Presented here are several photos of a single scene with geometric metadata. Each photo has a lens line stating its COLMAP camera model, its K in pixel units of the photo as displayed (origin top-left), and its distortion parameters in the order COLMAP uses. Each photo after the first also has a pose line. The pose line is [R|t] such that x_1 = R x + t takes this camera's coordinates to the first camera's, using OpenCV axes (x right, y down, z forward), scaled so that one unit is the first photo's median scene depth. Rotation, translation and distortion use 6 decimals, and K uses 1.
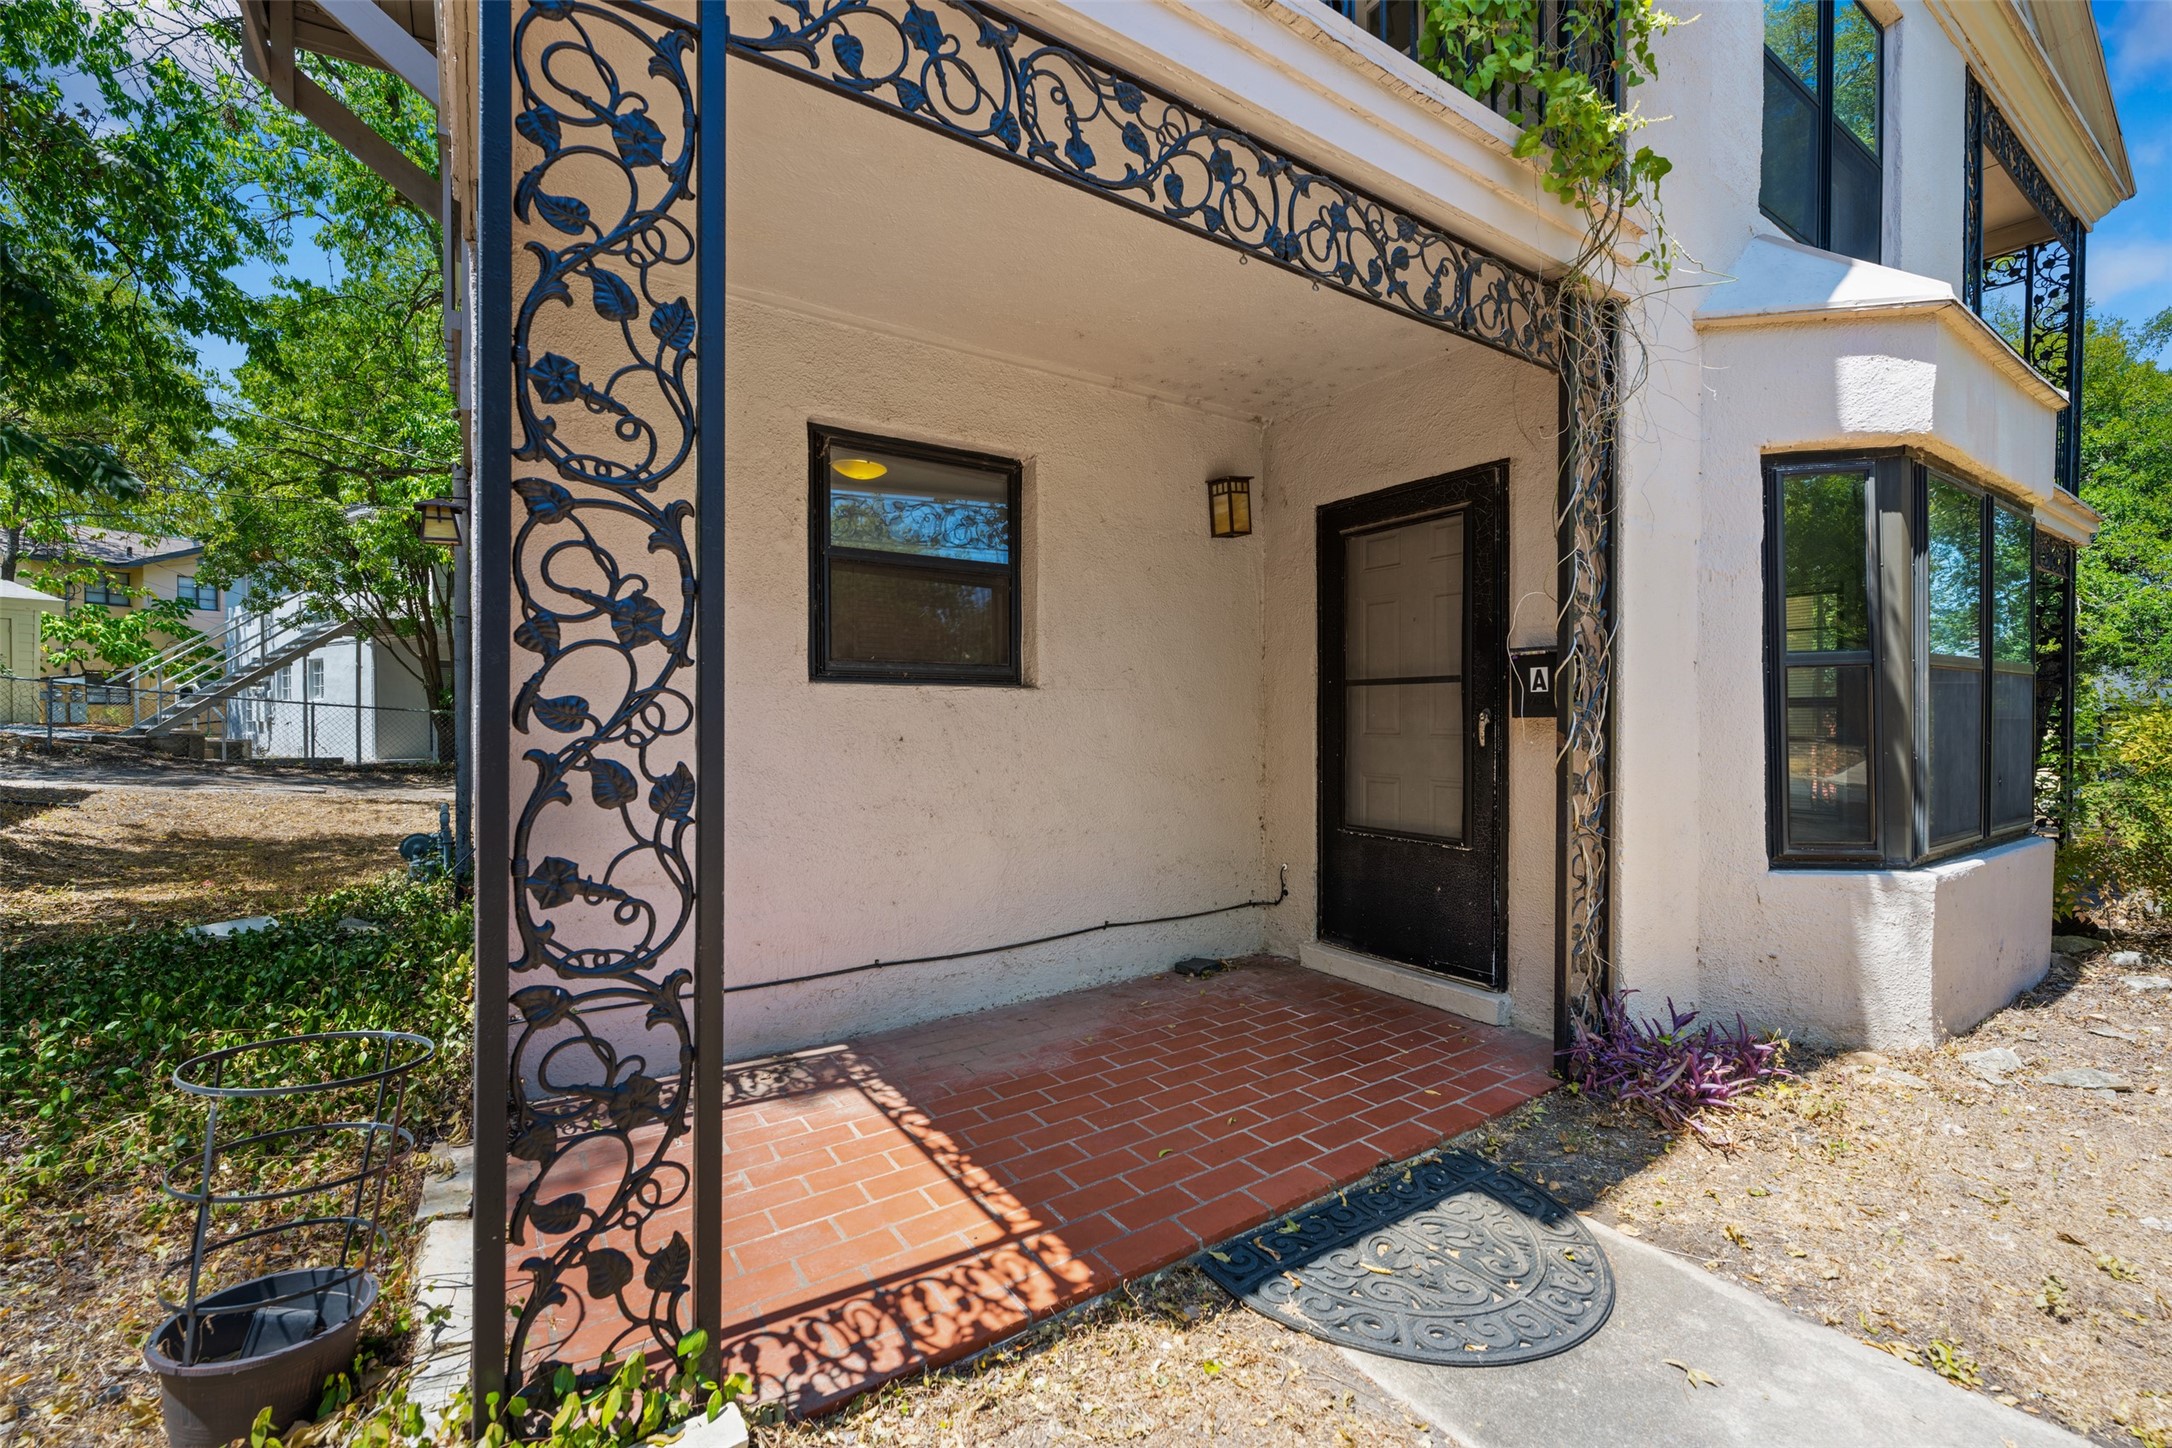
lens RADIAL K [[906.8, 0, 1091.9], [0, 906.8, 725.9], [0, 0, 1]] dist [-0.001763, -0.000289]
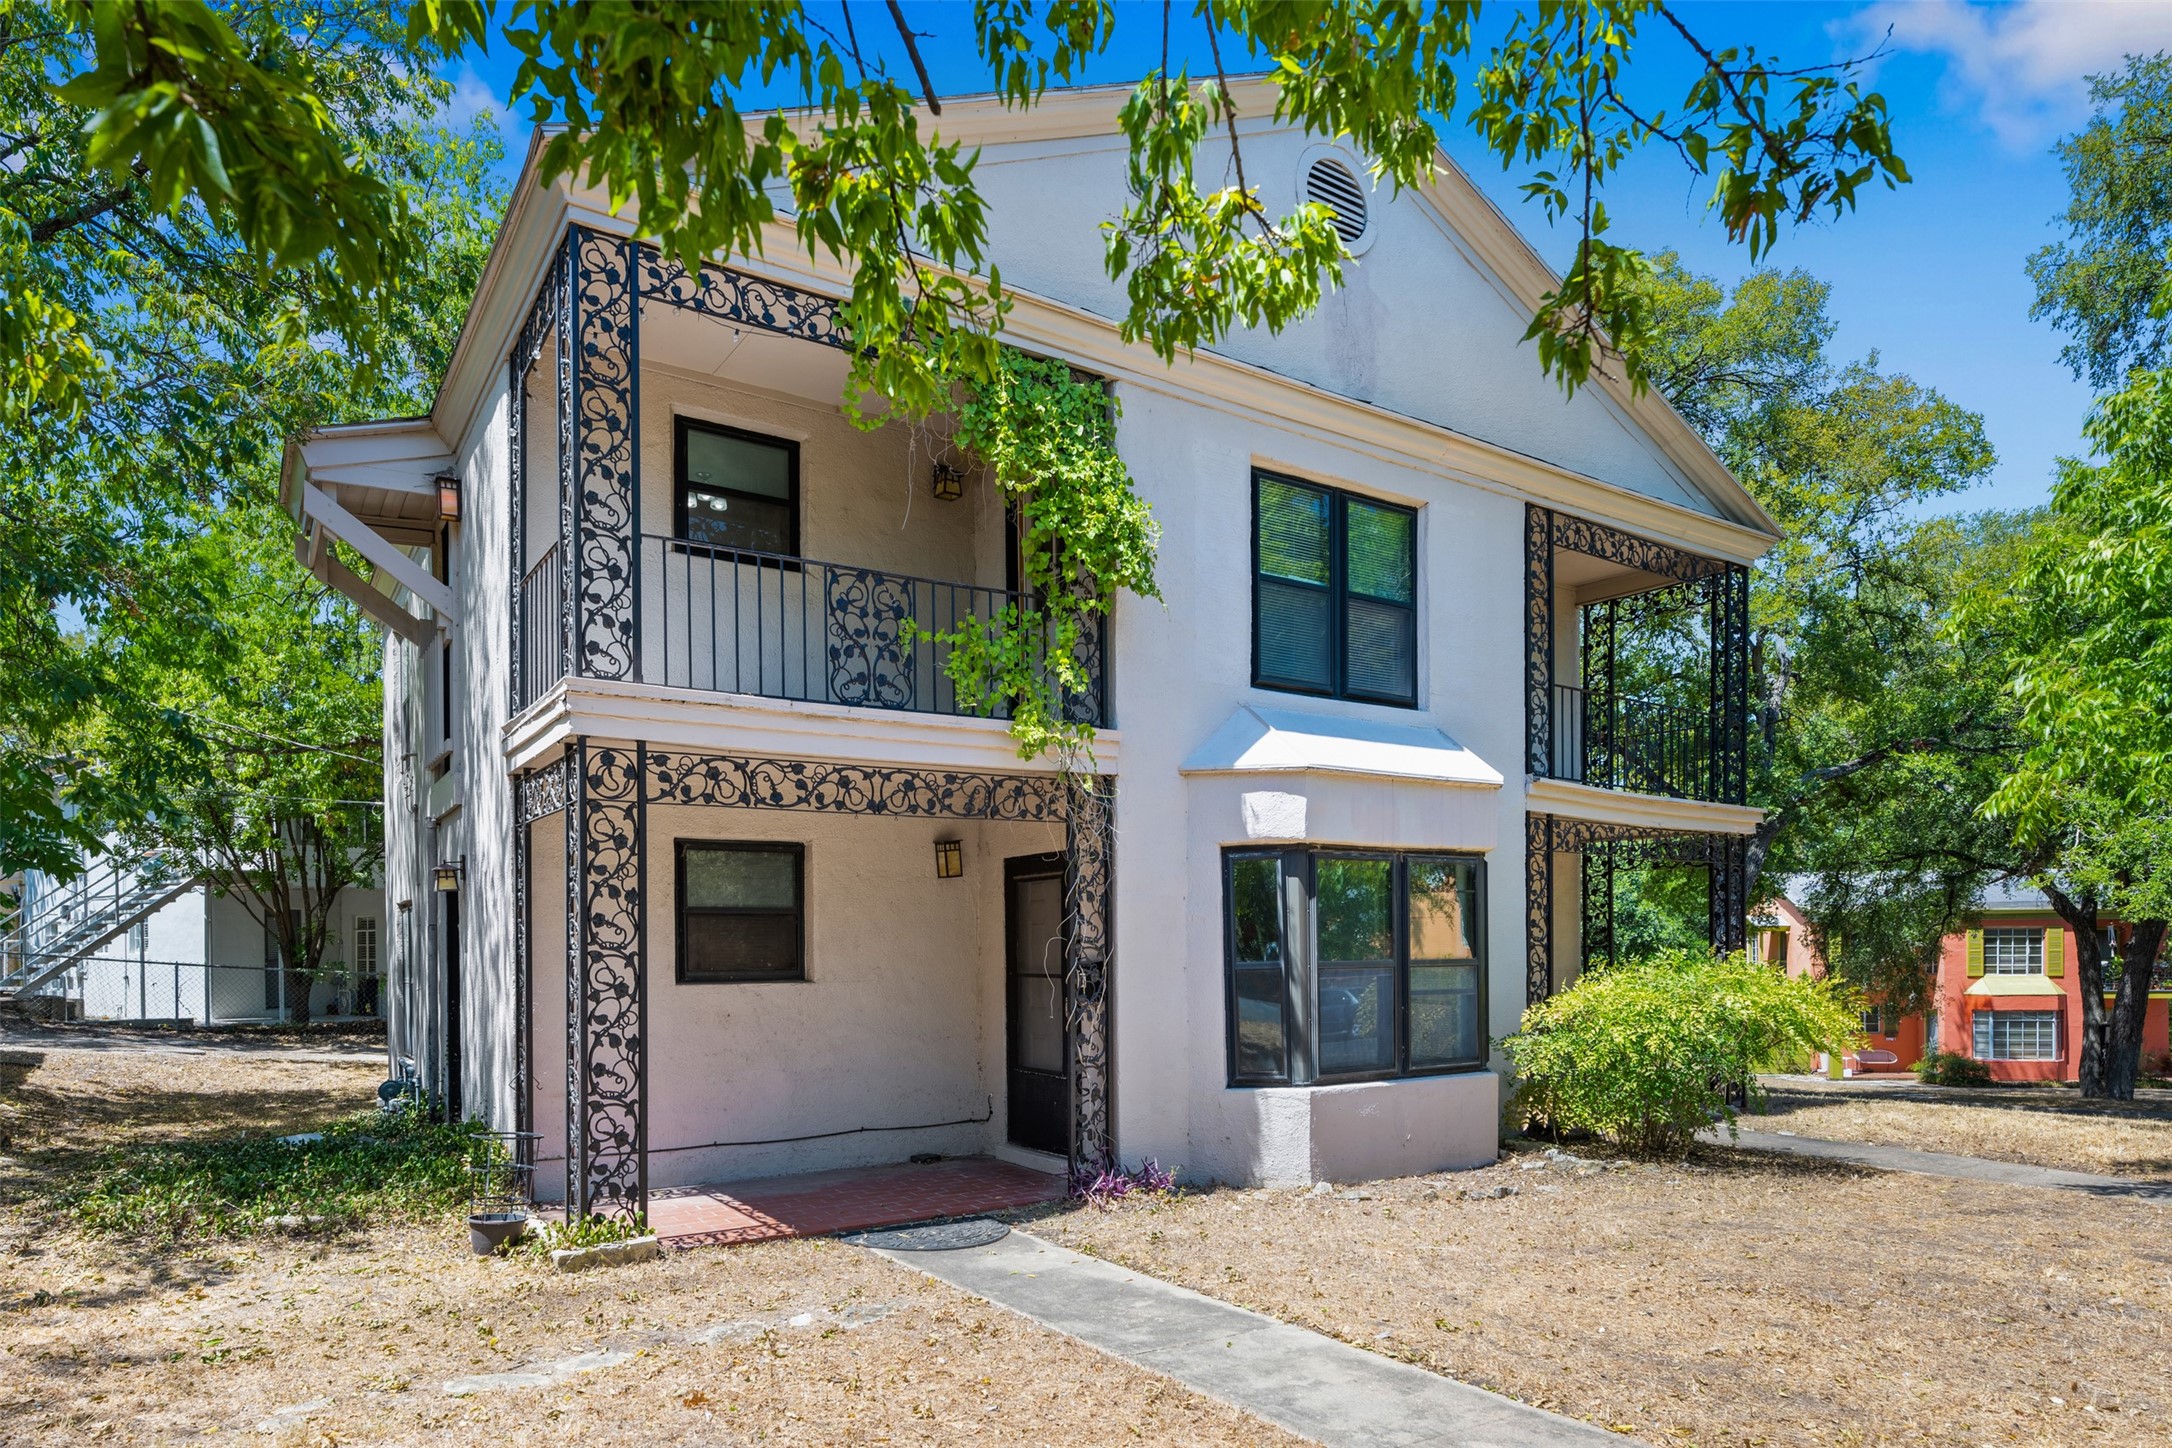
lens RADIAL K [[1259.9, 0, 1025.0], [0, 1259.9, 953.6], [0, 0, 1]] dist [-0.002543, 0.001448]
pose [[0.999284, -0.008056, -0.036964, 0.492939], [0.007818, 0.999948, -0.006571, -0.091945], [0.037015, 0.006277, 0.999295, -1.534327]]
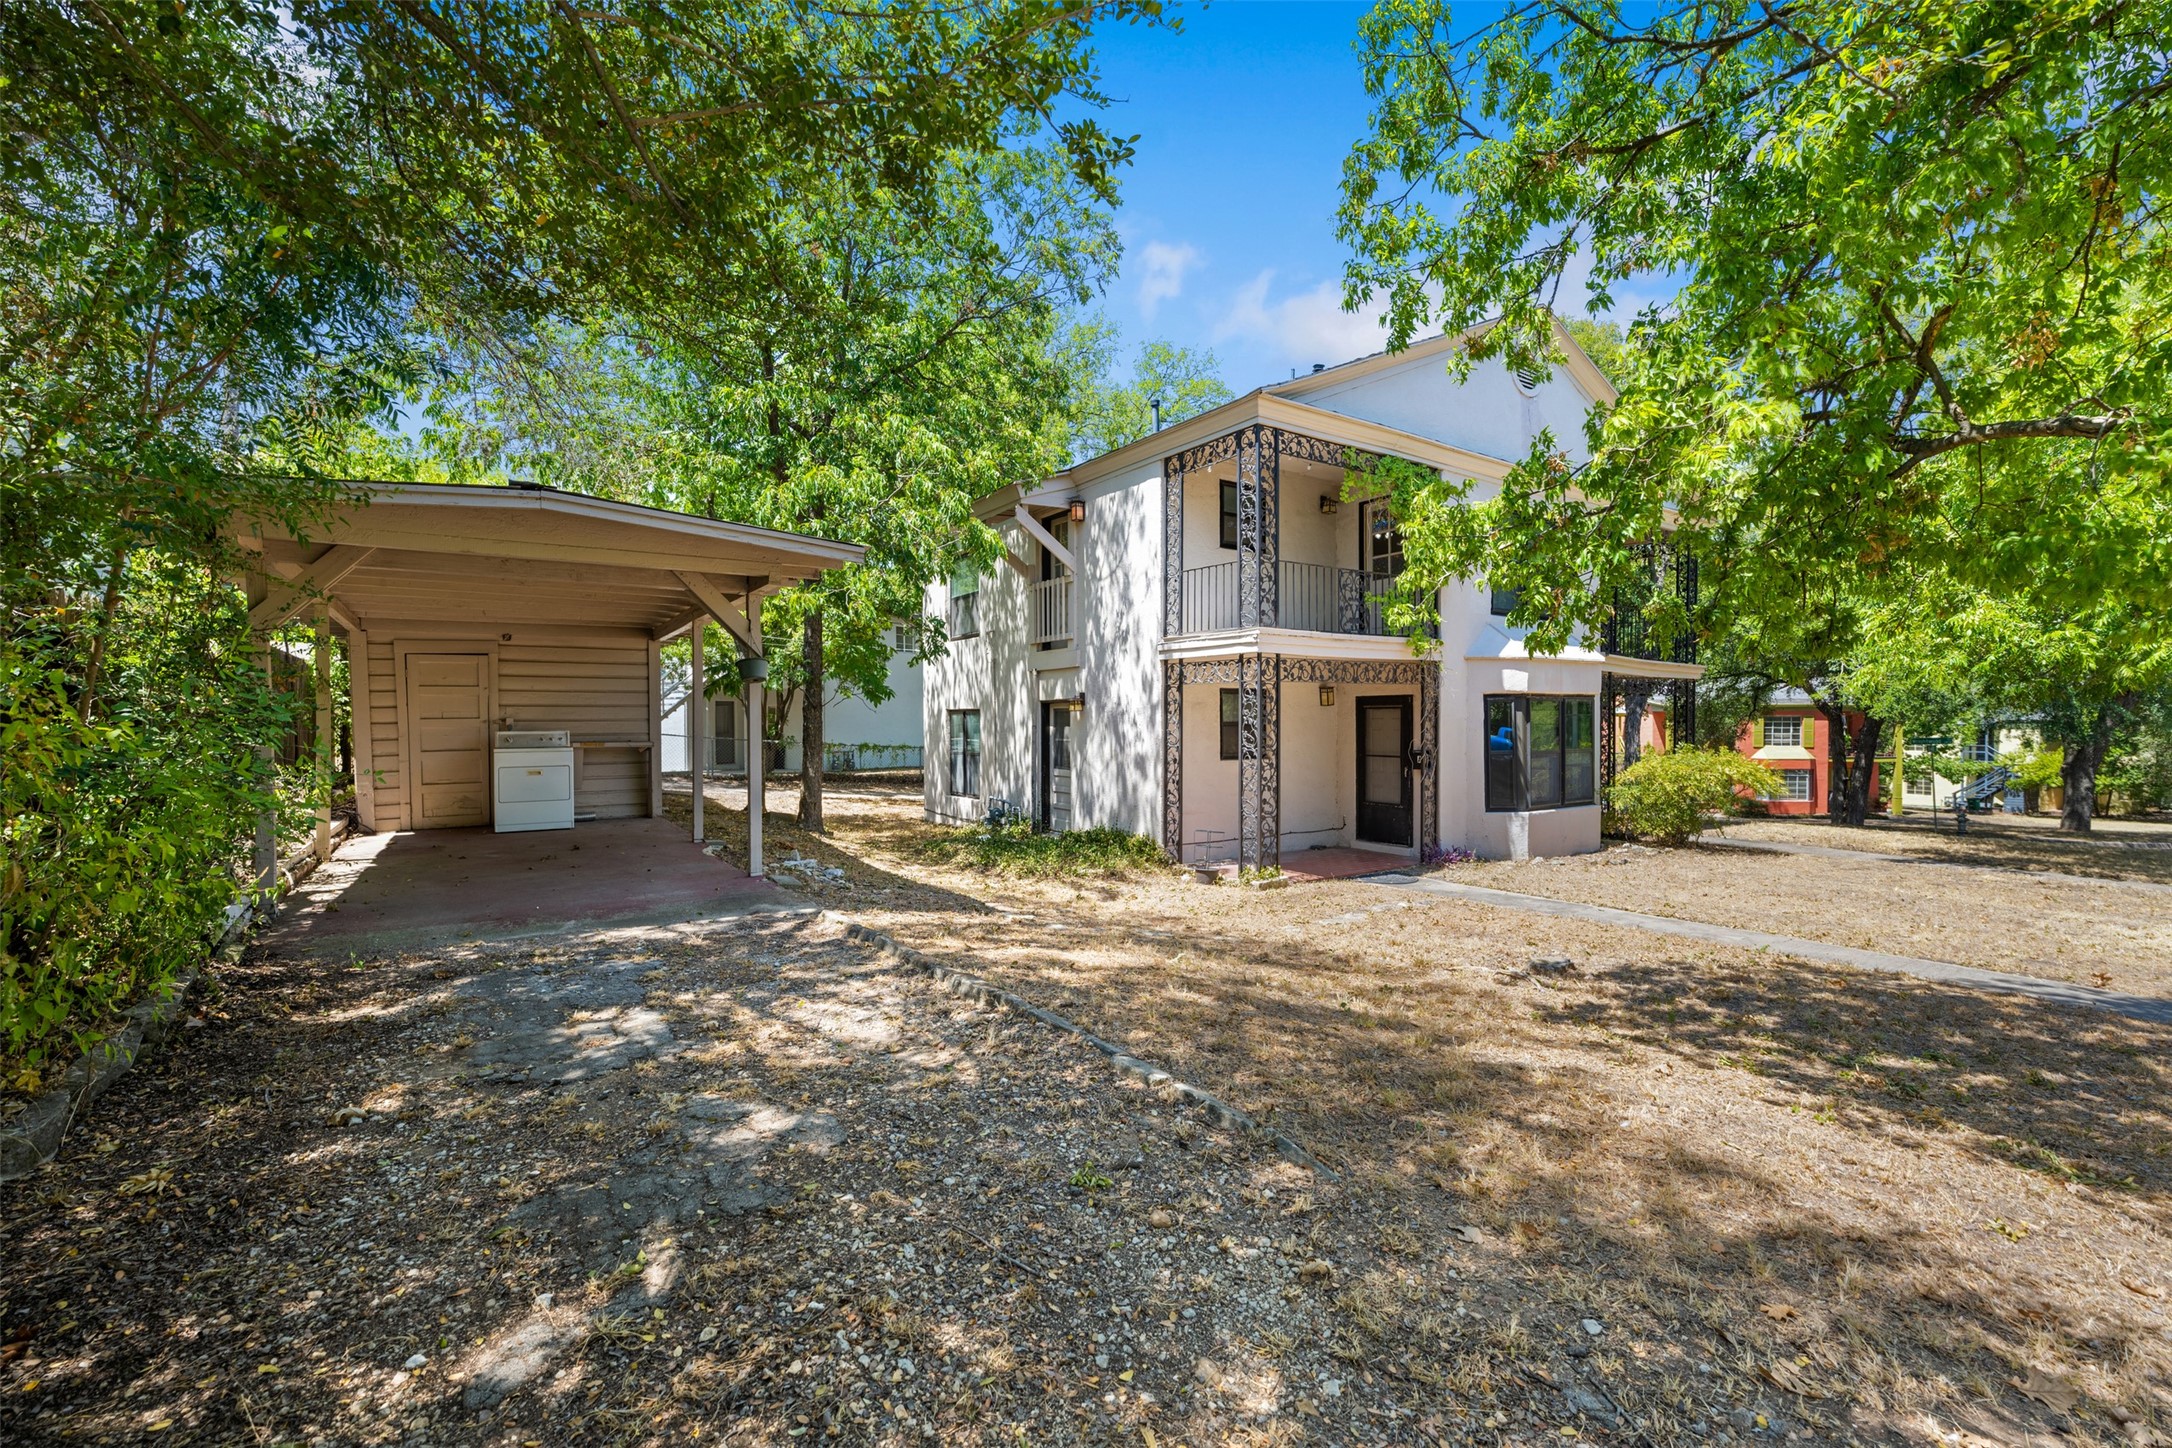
lens RADIAL K [[906.8, 0, 1091.9], [0, 906.8, 725.9], [0, 0, 1]] dist [-0.001763, -0.000289]
pose [[0.999986, -0.001962, -0.004981, -0.844875], [0.001946, 0.999993, -0.003215, -0.183883], [0.004987, 0.003205, 0.999982, -2.778311]]
